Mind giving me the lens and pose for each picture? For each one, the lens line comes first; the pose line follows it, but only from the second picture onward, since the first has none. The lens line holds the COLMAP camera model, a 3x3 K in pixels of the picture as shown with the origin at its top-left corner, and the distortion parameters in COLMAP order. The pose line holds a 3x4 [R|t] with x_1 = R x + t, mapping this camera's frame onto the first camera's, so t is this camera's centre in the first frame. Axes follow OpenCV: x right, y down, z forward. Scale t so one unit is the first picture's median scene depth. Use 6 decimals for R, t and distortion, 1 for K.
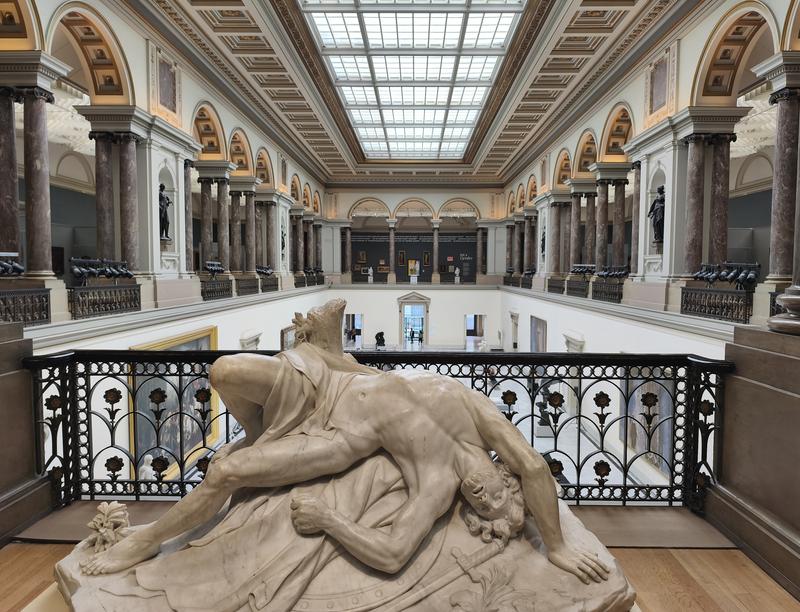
lens RADIAL K [[552.1, 0, 402.0], [0, 552.1, 306.4], [0, 0, 1]] dist [0.023253, -0.007158]
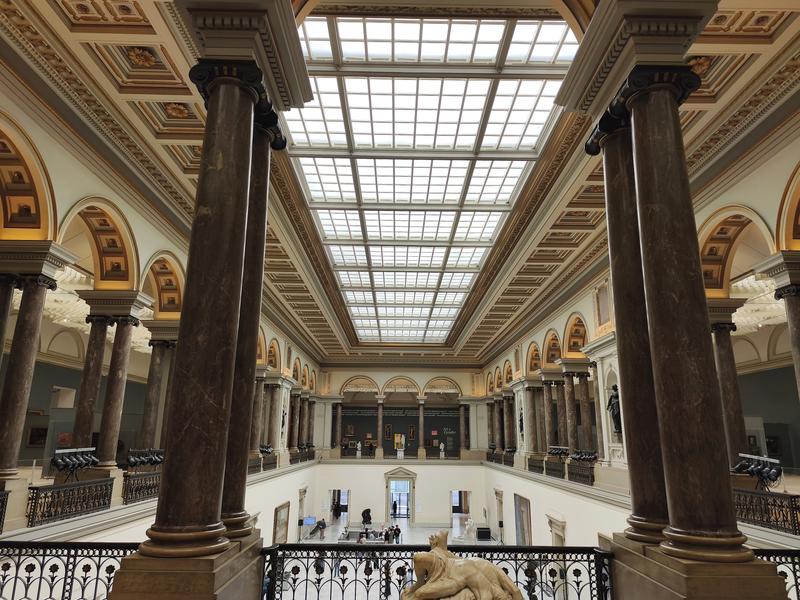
lens RADIAL K [[544.6, 0, 399.4], [0, 544.6, 299.2], [0, 0, 1]] dist [0.037501, -0.024146]
pose [[0.999461, 0.014689, 0.029358, -0.022953], [-0.004924, 0.951268, -0.308327, -0.013809], [-0.032457, 0.308017, 0.950827, -0.104334]]
